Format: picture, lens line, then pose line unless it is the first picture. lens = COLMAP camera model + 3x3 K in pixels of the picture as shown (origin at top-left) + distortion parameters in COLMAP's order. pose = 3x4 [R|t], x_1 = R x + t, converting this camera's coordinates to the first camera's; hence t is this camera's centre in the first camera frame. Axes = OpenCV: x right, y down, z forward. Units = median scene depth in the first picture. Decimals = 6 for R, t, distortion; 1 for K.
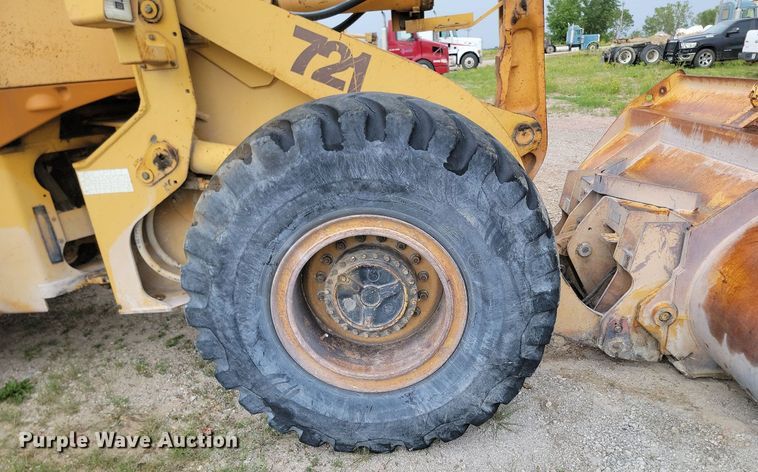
lens RADIAL K [[527.3, 0, 370.4], [0, 527.3, 278.0], [0, 0, 1]] dist [0.046249, -0.019581]
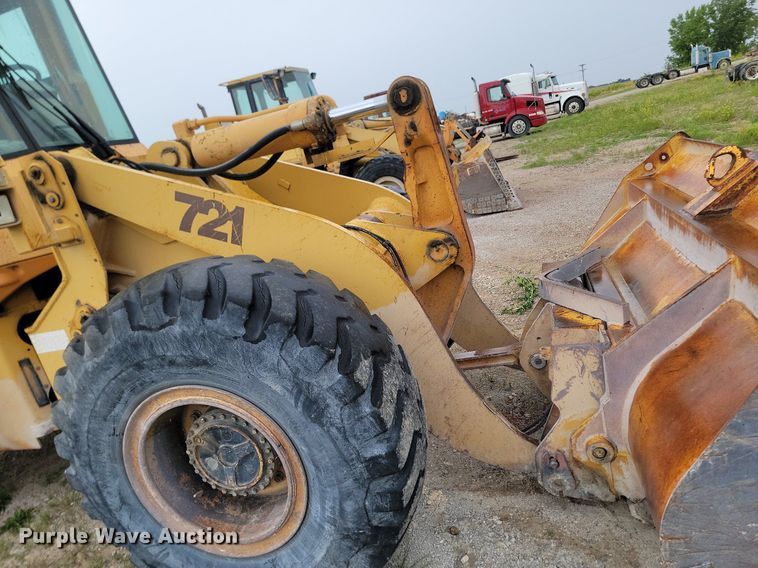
lens RADIAL K [[520.3, 0, 383.6], [0, 520.3, 283.4], [0, 0, 1]] dist [0.046115, -0.020408]
pose [[0.964721, -0.093093, -0.246267, 0.500249], [0.070962, 0.992724, -0.097280, -0.153174], [0.253532, 0.076373, 0.964308, 0.095696]]
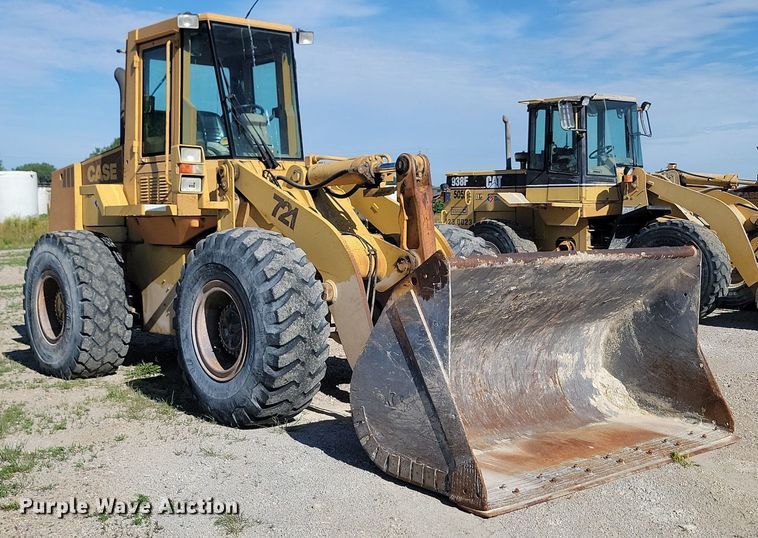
lens RADIAL K [[984.1, 0, 377.6], [0, 984.1, 268.2], [0, 0, 1]] dist [-0.087208, 0.000000]
pose [[0.667832, 0.084767, -0.739469, 2.599682], [-0.306334, 0.936752, -0.169276, 0.236141], [0.678350, 0.339572, 0.651561, -0.879387]]
